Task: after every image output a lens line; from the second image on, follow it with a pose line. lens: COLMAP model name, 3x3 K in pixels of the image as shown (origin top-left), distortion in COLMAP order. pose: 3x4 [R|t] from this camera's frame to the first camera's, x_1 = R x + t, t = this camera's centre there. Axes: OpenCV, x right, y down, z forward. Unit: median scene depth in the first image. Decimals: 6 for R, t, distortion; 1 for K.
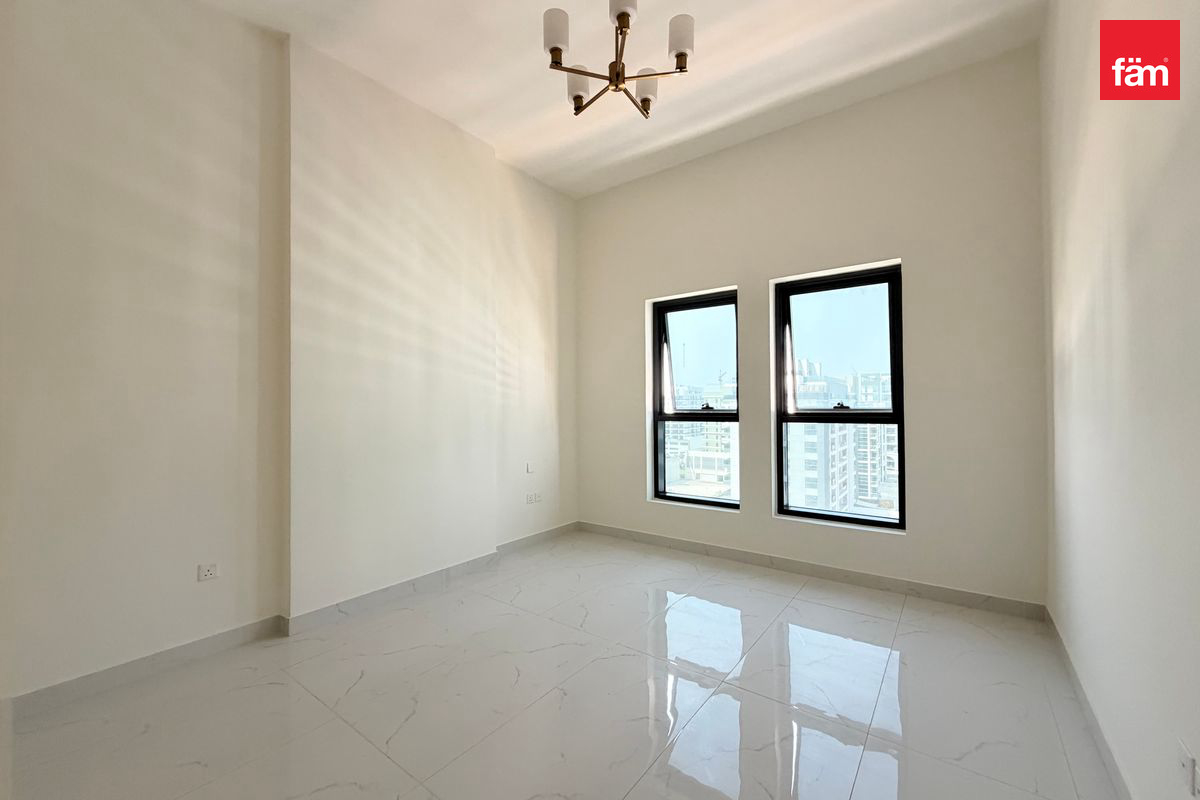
lens RADIAL K [[477.2, 0, 597.5], [0, 477.2, 399.4], [0, 0, 1]] dist [-0.001817, 0.000337]
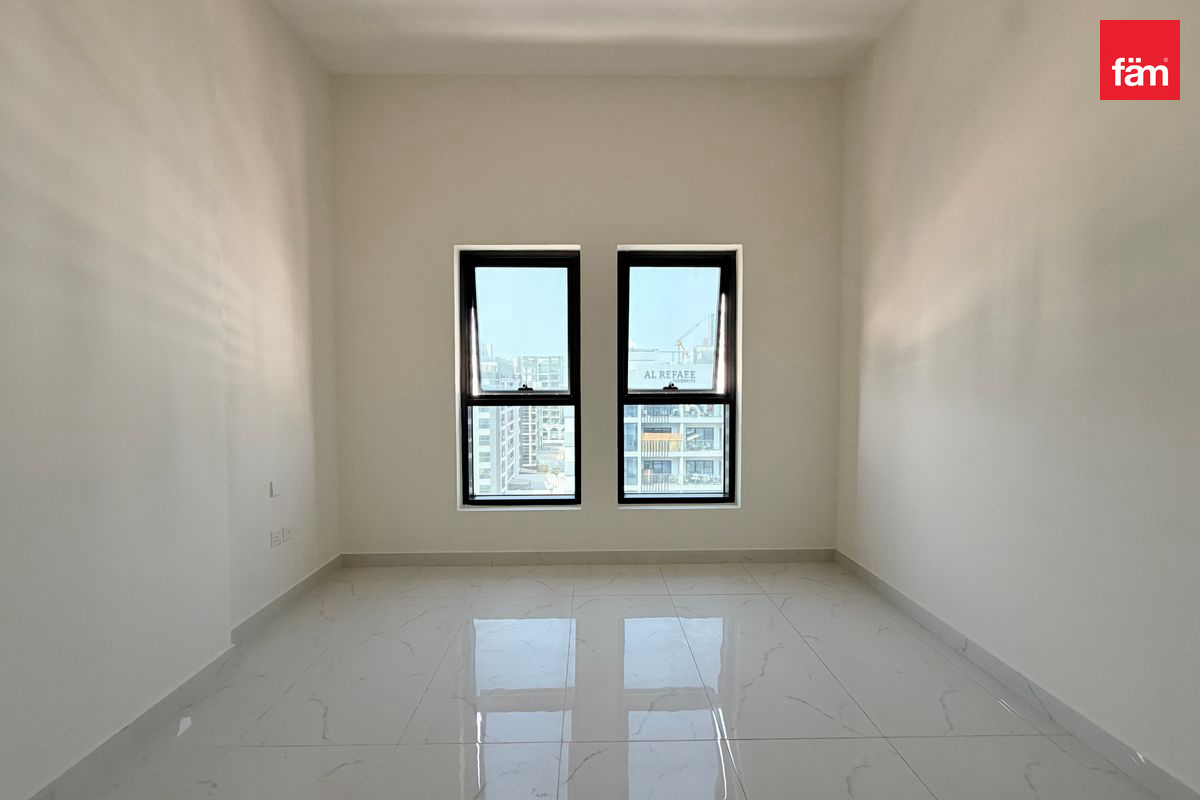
lens RADIAL K [[477.2, 0, 597.5], [0, 477.2, 399.4], [0, 0, 1]] dist [-0.001817, 0.000337]
pose [[0.787051, -0.017594, 0.616637, -0.177967], [-0.010156, 0.999088, 0.041469, 0.000323], [-0.616805, -0.038901, 0.786154, 0.251506]]
